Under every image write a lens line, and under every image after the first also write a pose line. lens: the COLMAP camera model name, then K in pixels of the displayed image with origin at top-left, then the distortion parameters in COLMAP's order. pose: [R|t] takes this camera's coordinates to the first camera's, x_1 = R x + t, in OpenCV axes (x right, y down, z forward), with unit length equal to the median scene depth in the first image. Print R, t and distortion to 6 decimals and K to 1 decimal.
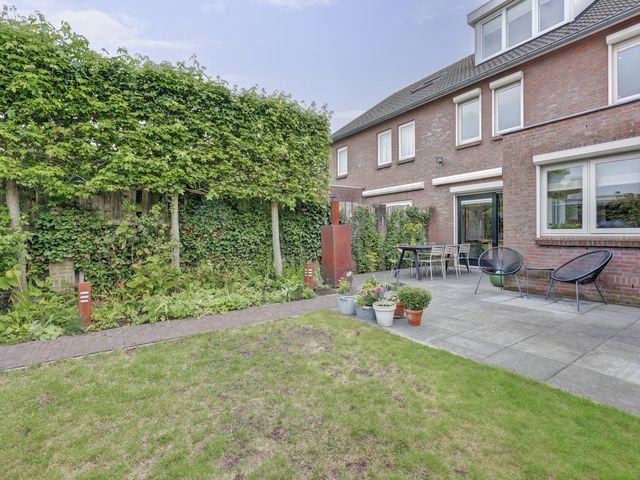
lens RADIAL K [[313.9, 0, 321.1], [0, 313.9, 226.5], [0, 0, 1]] dist [-0.000481, 0.000032]
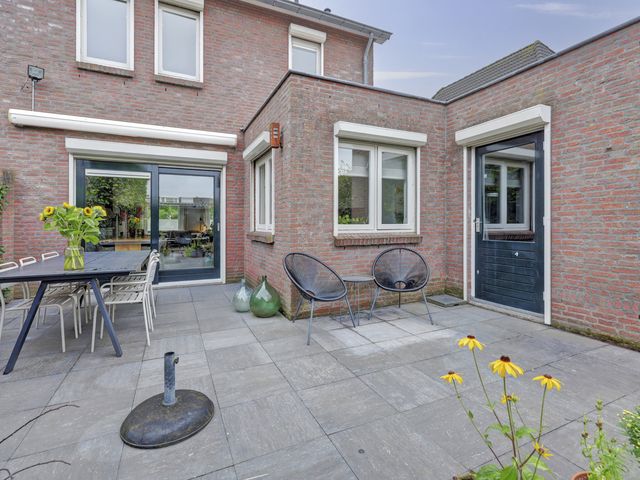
lens RADIAL K [[313.9, 0, 321.1], [0, 313.9, 226.5], [0, 0, 1]] dist [-0.000481, 0.000032]
pose [[0.153420, -0.002128, 0.988159, -0.030608], [-0.018820, 0.999810, 0.005075, 0.010504], [-0.987982, -0.019376, 0.153351, 0.883767]]
